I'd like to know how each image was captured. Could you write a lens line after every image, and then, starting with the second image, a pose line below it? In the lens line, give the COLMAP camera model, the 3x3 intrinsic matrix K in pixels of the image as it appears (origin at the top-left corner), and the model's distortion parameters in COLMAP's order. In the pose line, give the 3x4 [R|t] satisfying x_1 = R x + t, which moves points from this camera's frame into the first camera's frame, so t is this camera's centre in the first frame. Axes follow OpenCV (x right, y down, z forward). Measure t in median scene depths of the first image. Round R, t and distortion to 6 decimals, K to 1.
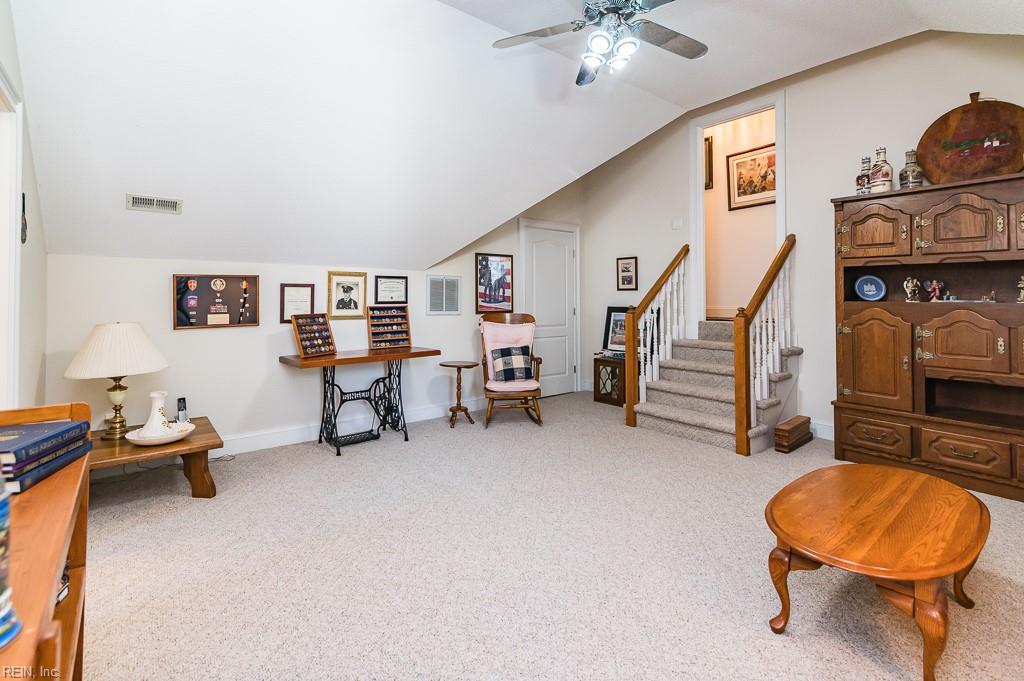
lens RADIAL K [[457.2, 0, 511.4], [0, 457.2, 290.4], [0, 0, 1]] dist [0.000533, 0.000044]
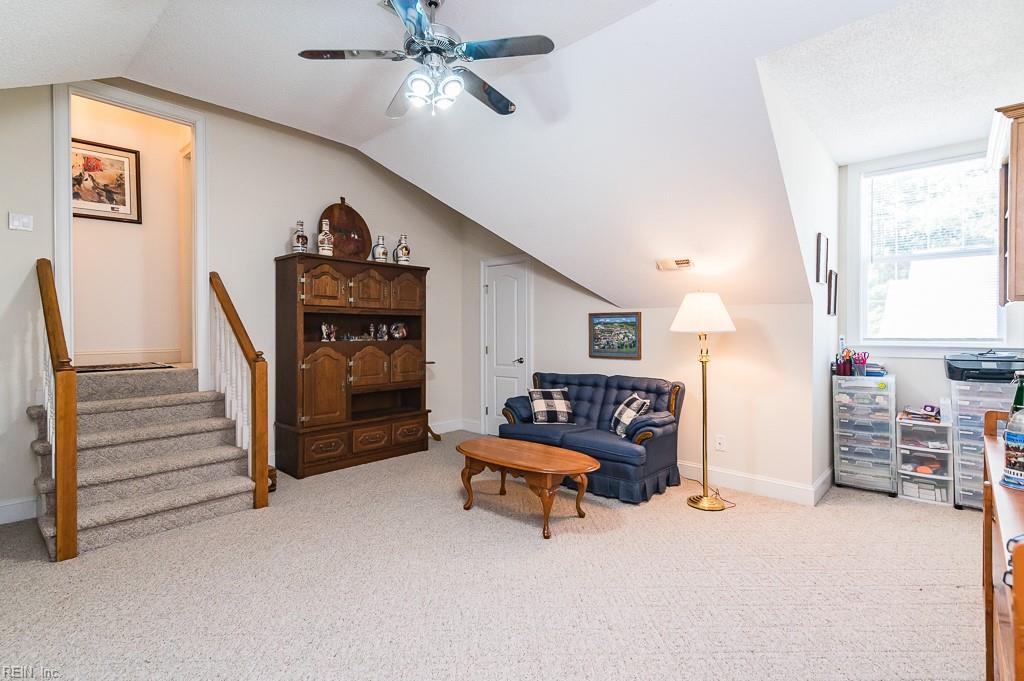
lens RADIAL K [[481.5, 0, 496.9], [0, 481.5, 339.1], [0, 0, 1]] dist [0.001601, 0.000357]
pose [[-0.135195, -0.008033, 0.990786, -1.061509], [-0.010421, 0.999923, 0.006685, 0.006715], [-0.990764, -0.009421, -0.135268, 1.322642]]
